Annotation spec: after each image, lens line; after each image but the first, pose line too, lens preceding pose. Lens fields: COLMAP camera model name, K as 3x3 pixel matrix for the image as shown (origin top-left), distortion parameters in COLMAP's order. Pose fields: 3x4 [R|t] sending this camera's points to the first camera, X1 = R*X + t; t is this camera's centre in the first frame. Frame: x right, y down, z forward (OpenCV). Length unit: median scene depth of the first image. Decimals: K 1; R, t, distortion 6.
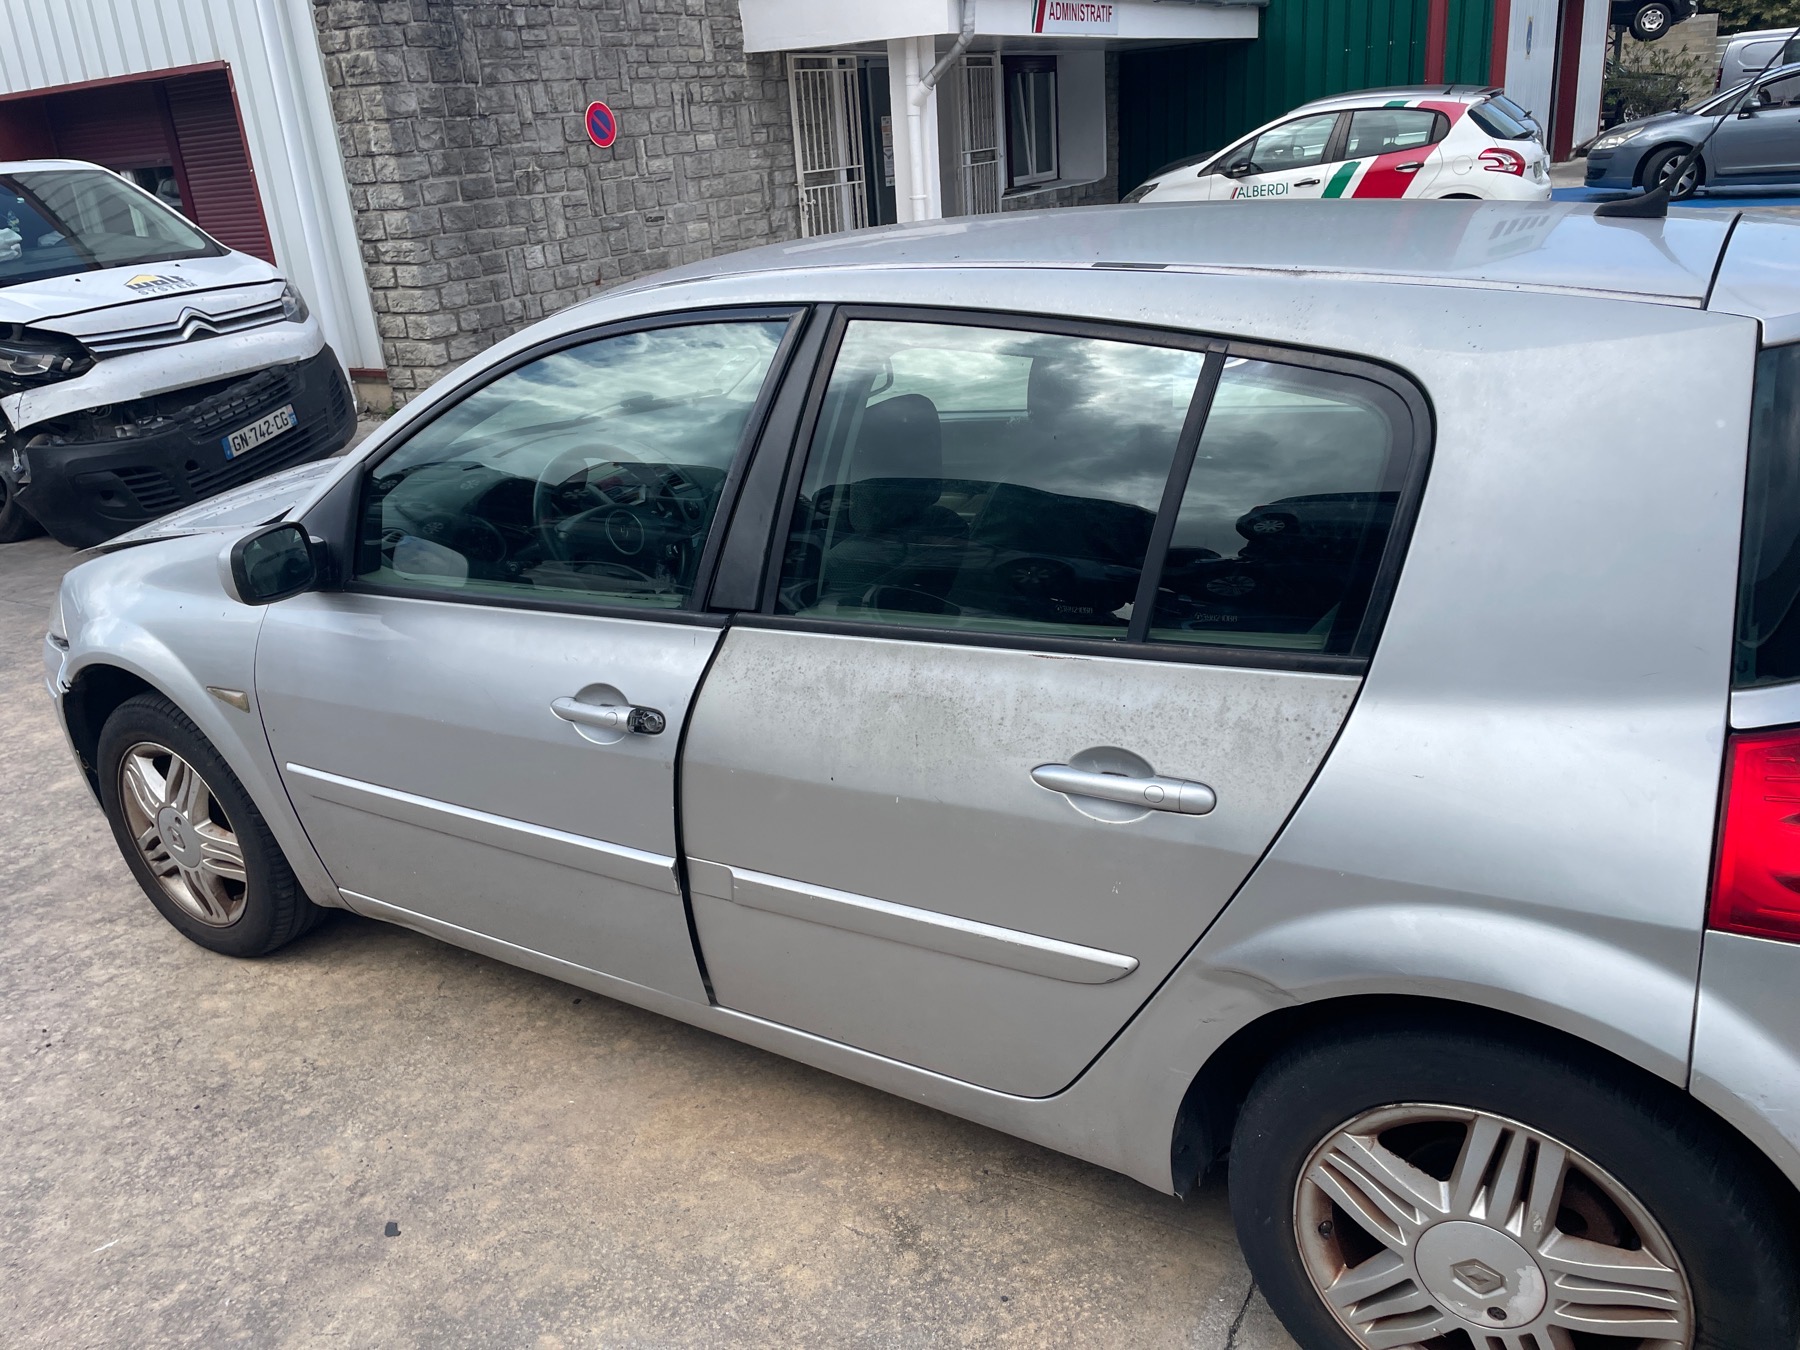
lens RADIAL K [[1364.3, 0, 887.8], [0, 1364.3, 658.8], [0, 0, 1]] dist [0.073666, -0.096715]
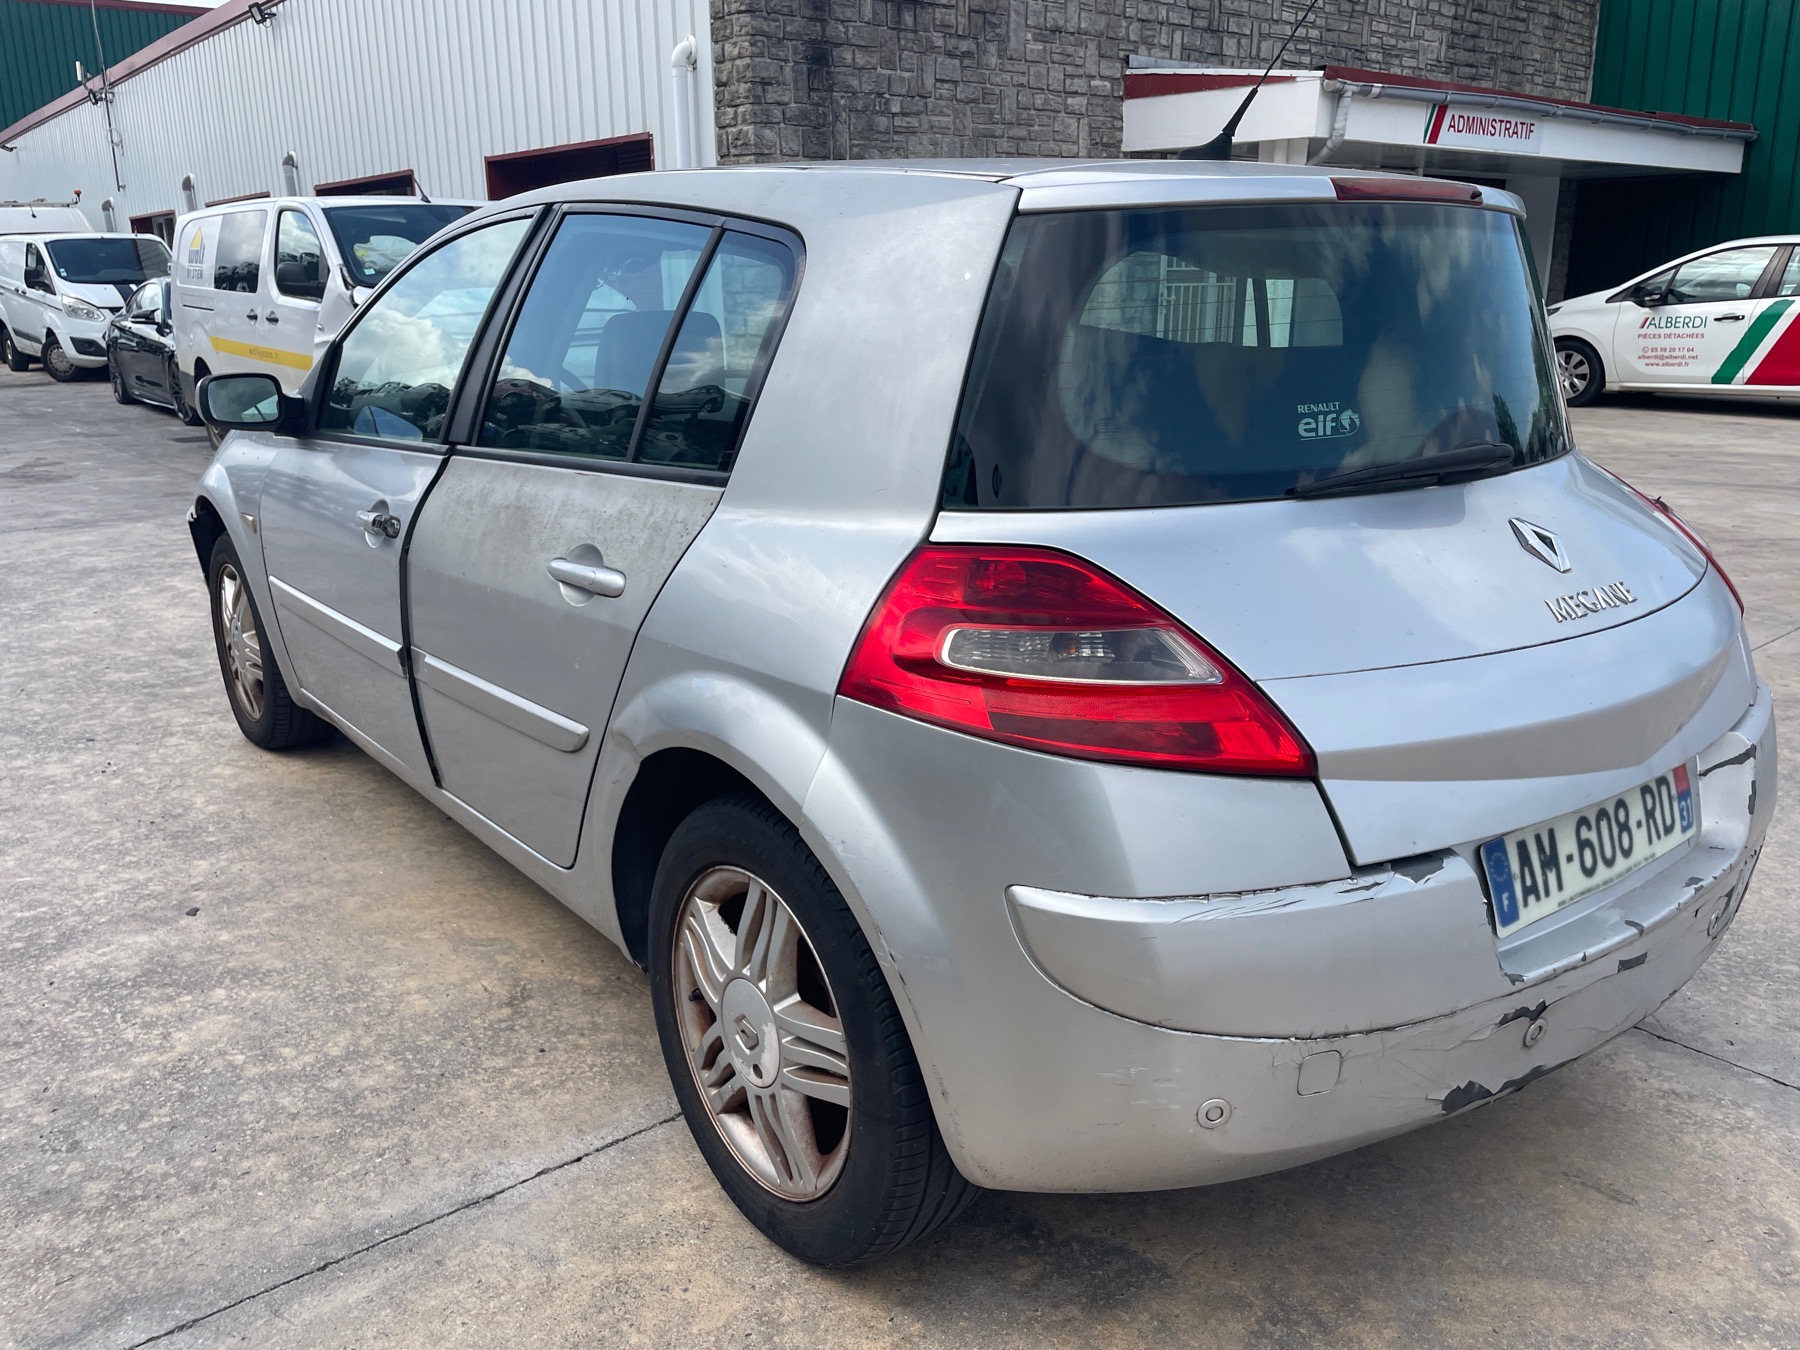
lens RADIAL K [[1364.3, 0, 880.9], [0, 1364.3, 670.7], [0, 0, 1]] dist [0.073666, -0.096715]
pose [[0.935353, 0.160173, -0.315371, 0.405685], [-0.182854, 0.982178, -0.043488, 0.090803], [0.302785, 0.098343, 0.947971, -0.024805]]
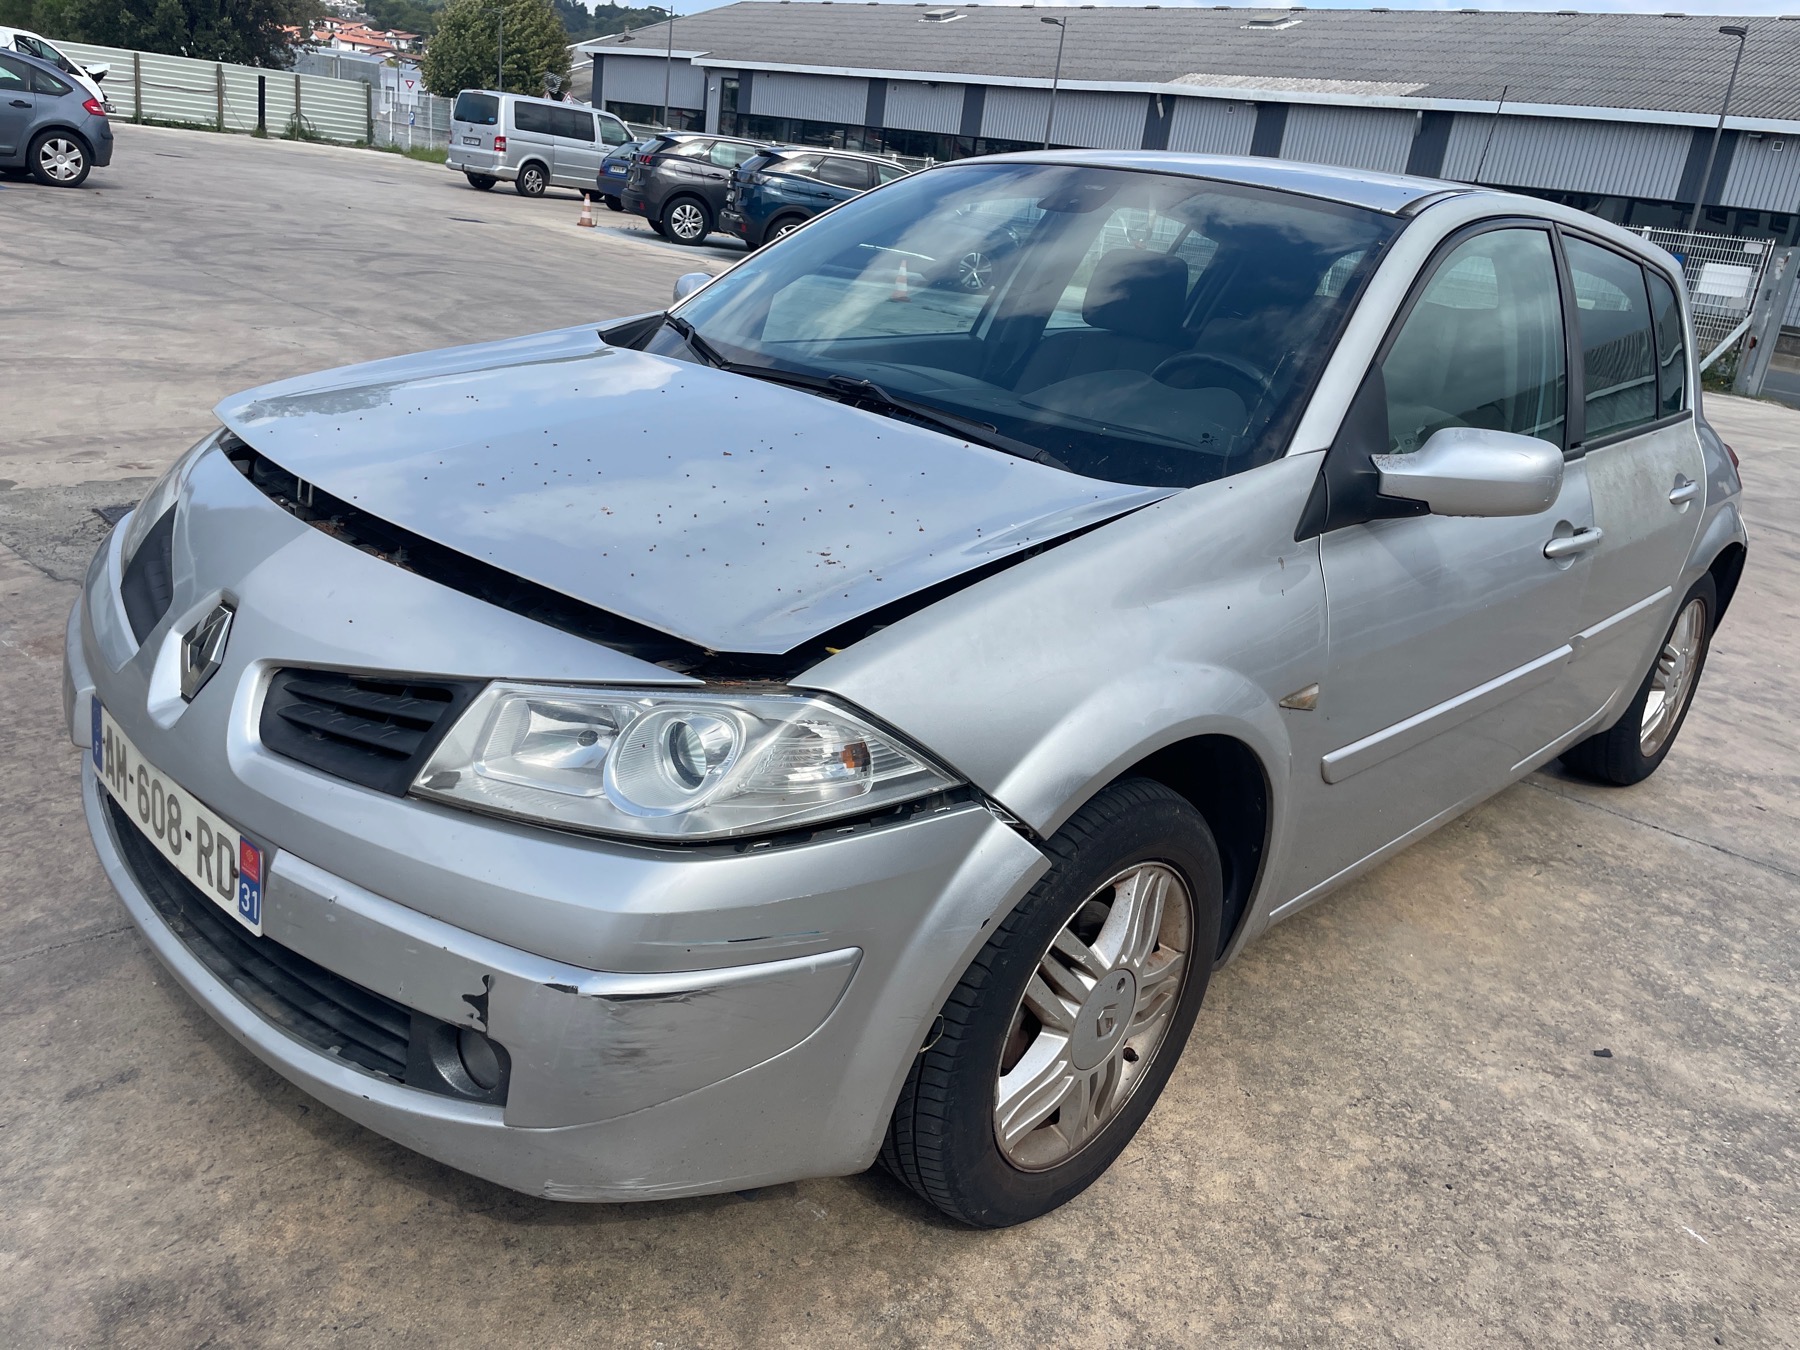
lens RADIAL K [[1364.3, 0, 908.3], [0, 1364.3, 666.2], [0, 0, 1]] dist [0.073666, -0.096715]
pose [[0.182190, -0.229035, 0.956216, -0.966553], [0.221655, 0.957027, 0.186997, -0.137564], [-0.957954, 0.177881, 0.225128, 0.828221]]
